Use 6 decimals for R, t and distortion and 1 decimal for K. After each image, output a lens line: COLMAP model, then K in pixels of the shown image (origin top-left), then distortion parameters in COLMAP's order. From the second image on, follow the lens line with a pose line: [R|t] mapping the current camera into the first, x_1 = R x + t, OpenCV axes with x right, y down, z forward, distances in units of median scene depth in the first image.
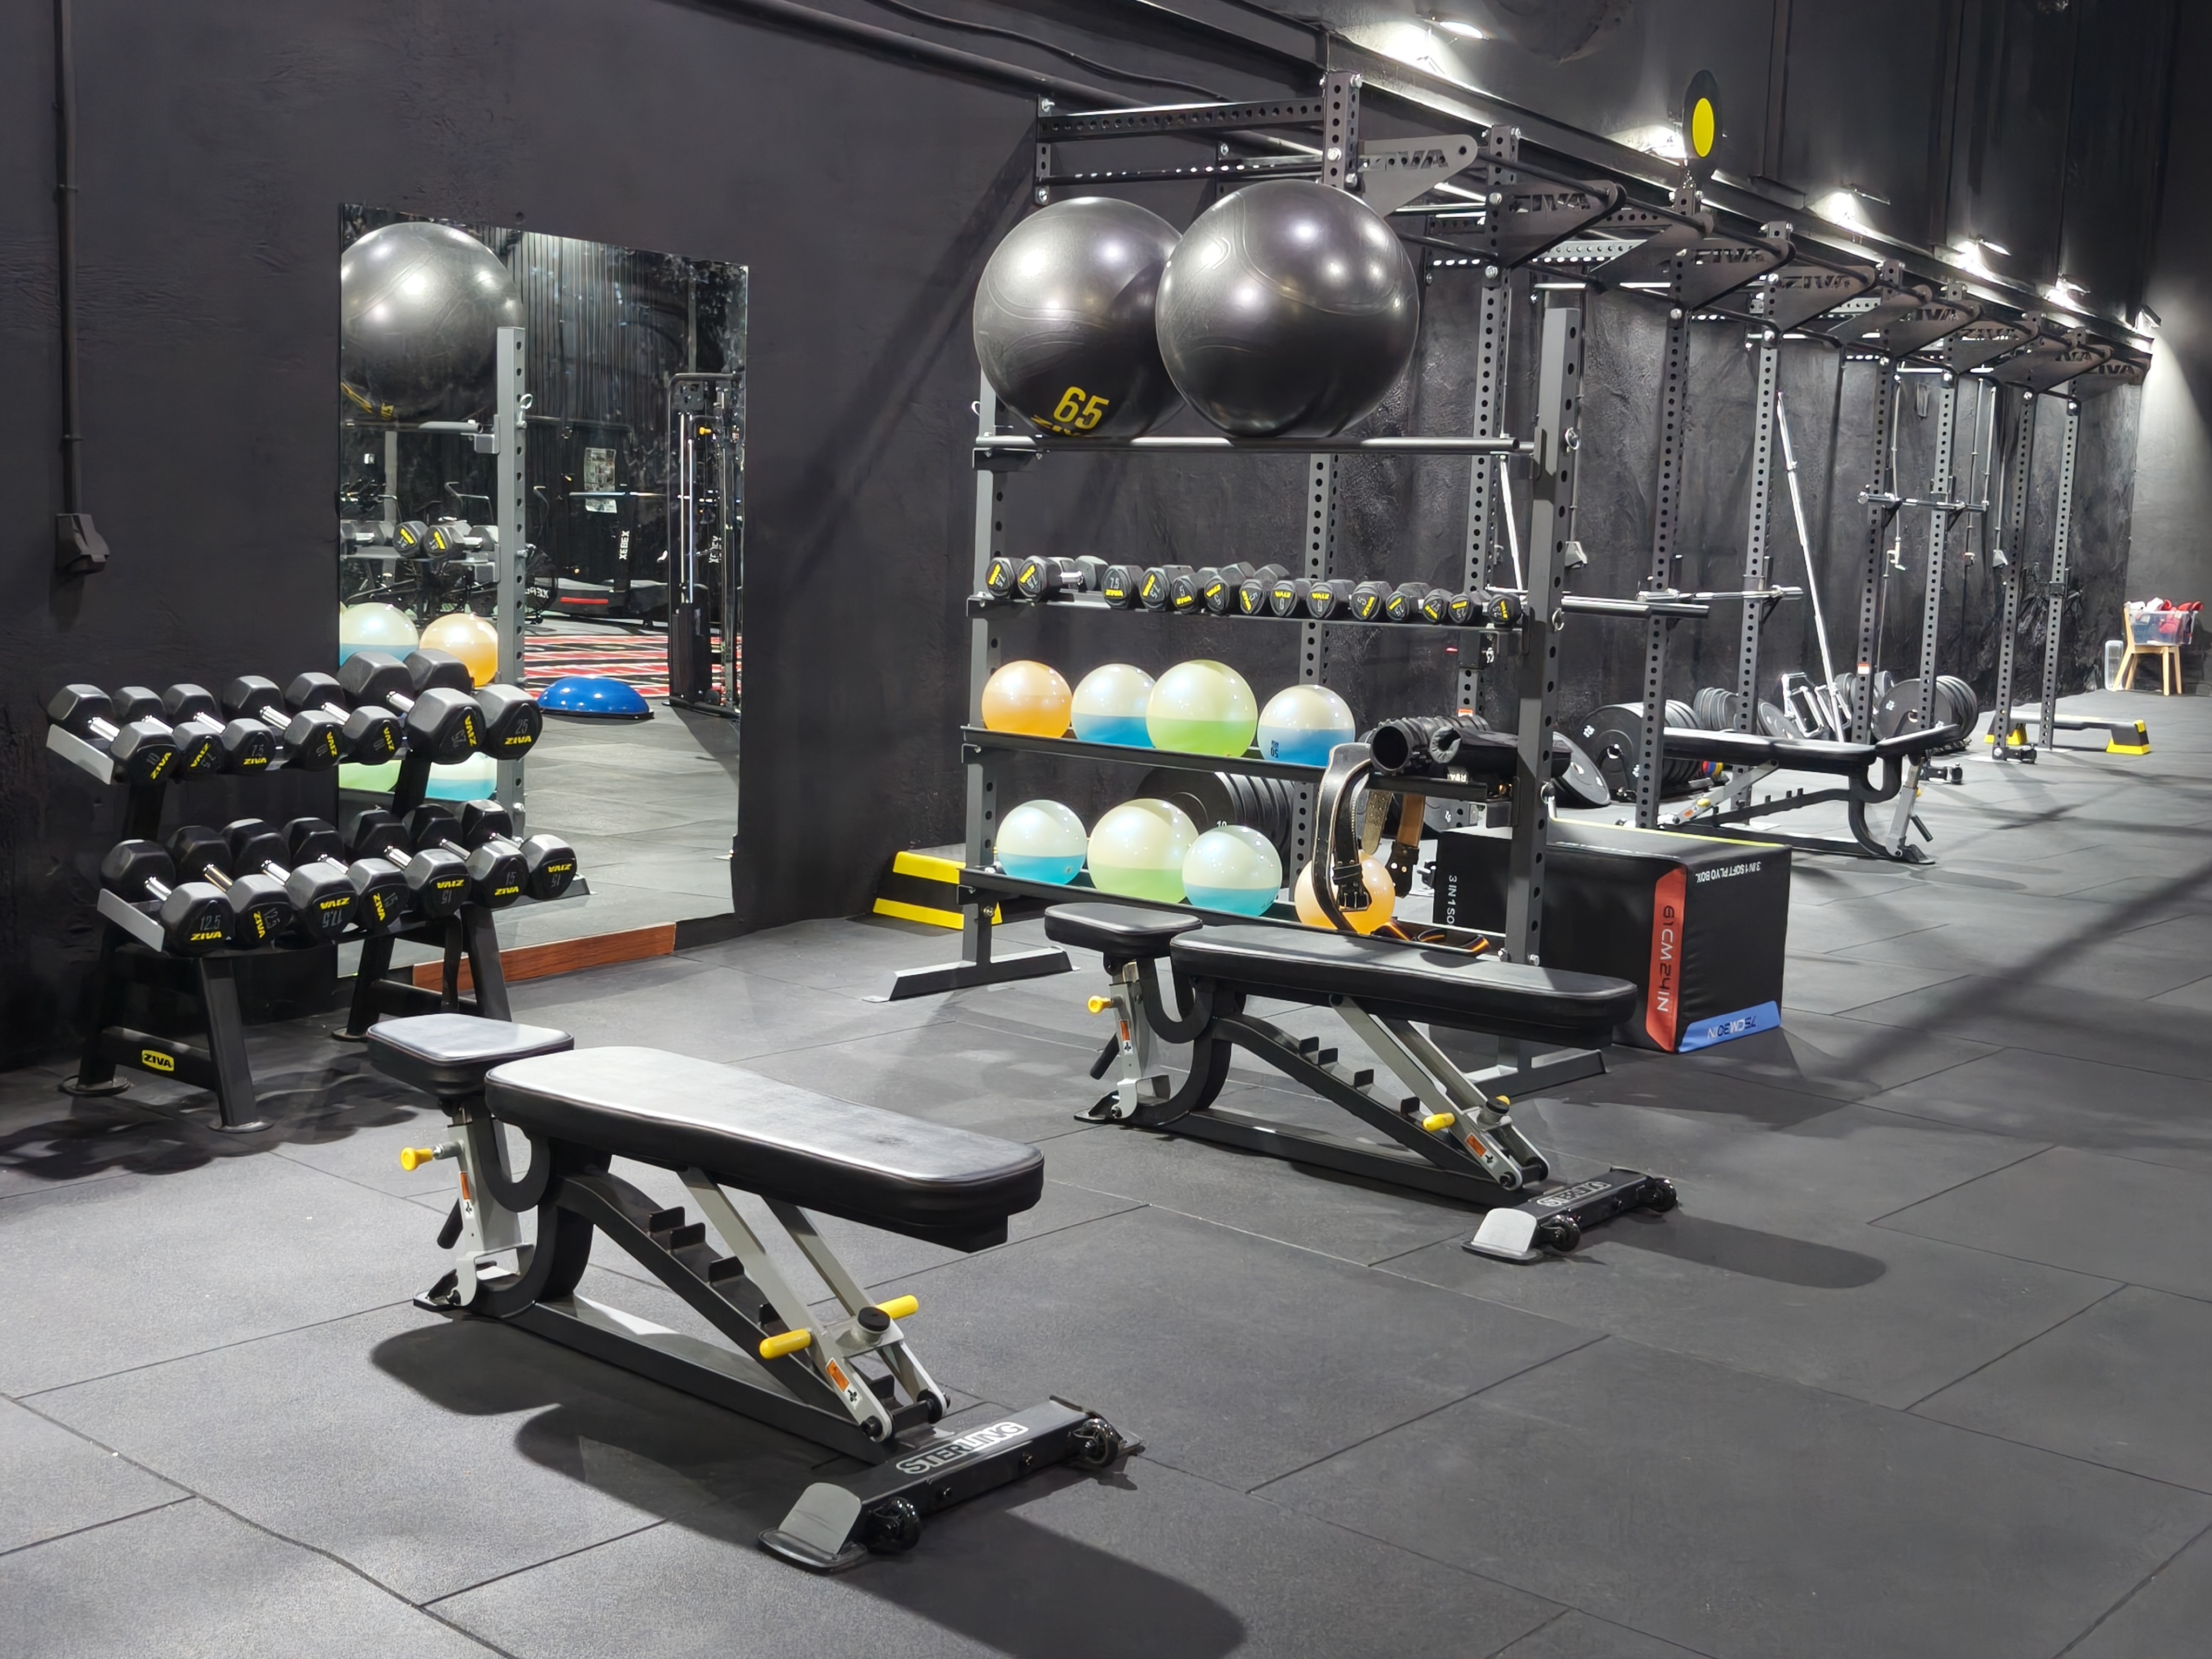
lens RADIAL K [[2531.9, 0, 1105.7], [0, 2531.9, 838.4], [0, 0, 1]] dist [0.057025, 0.000000]
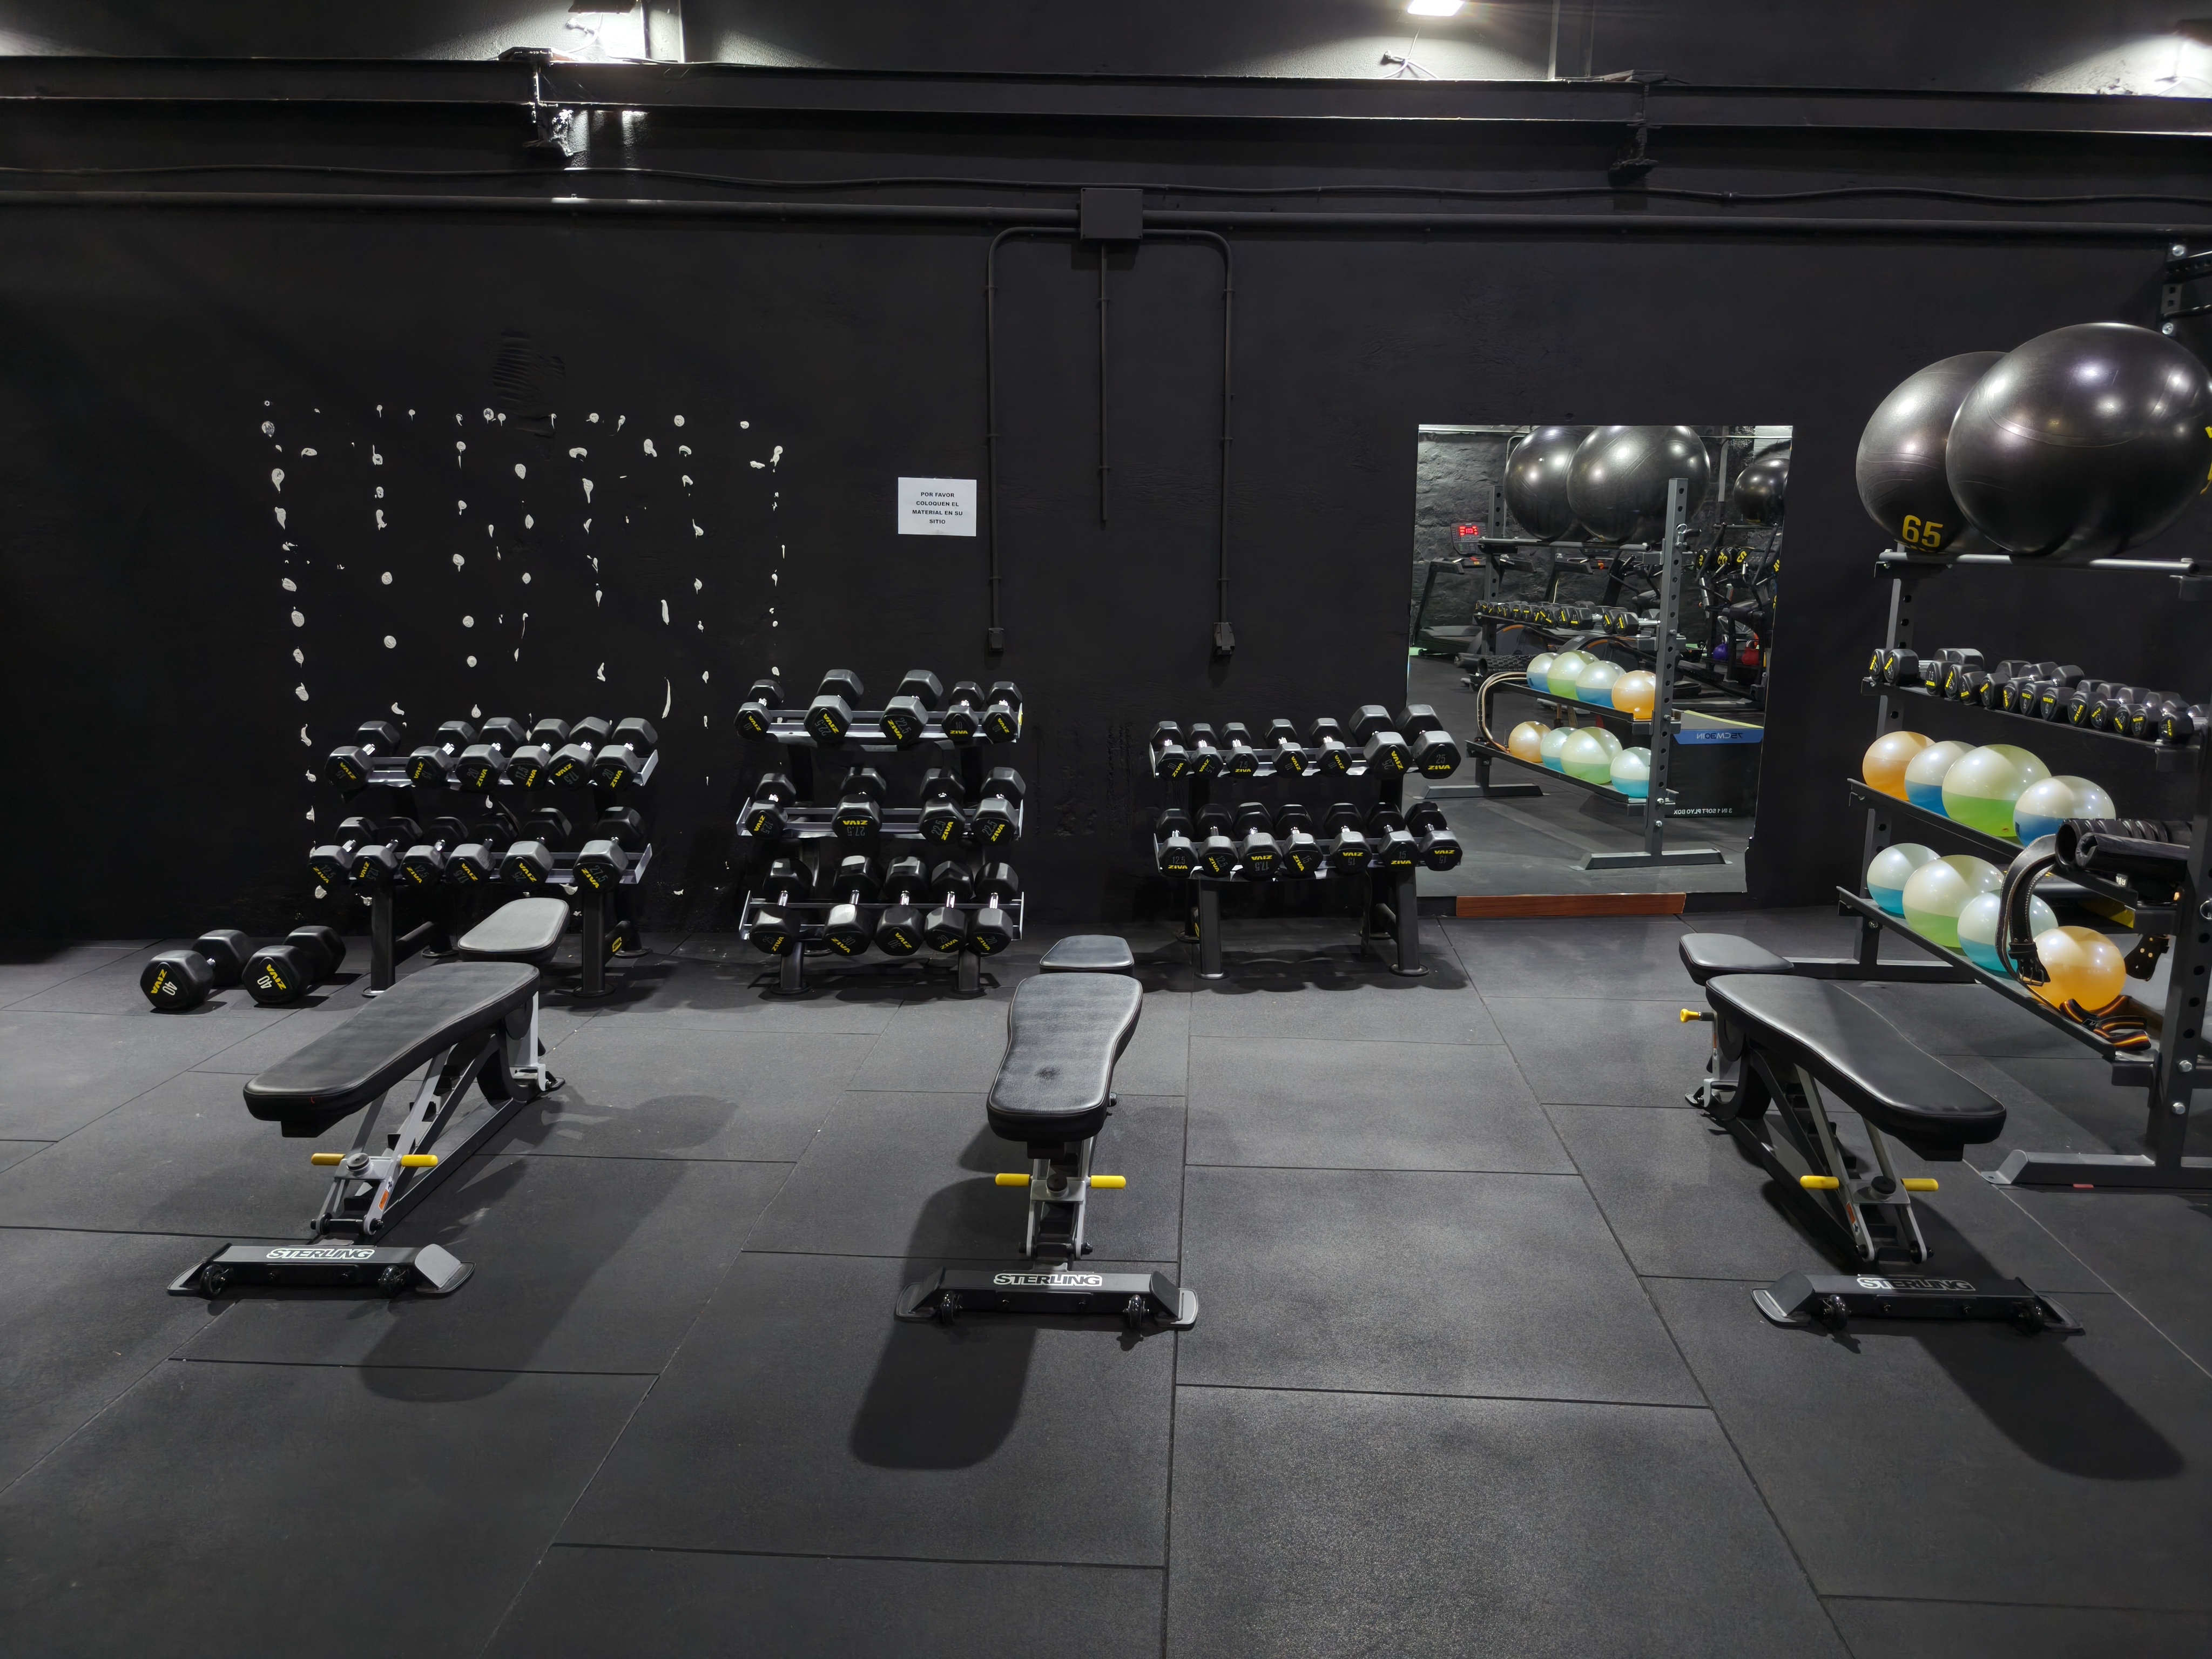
lens RADIAL K [[1514.8, 0, 1100.7], [0, 1514.8, 819.5], [0, 0, 1]] dist [0.041777, -0.041784]
pose [[0.608654, 0.115166, -0.785034, 0.354088], [-0.081855, 0.993245, 0.082247, -0.062268], [0.789203, 0.014199, 0.613969, 0.247598]]
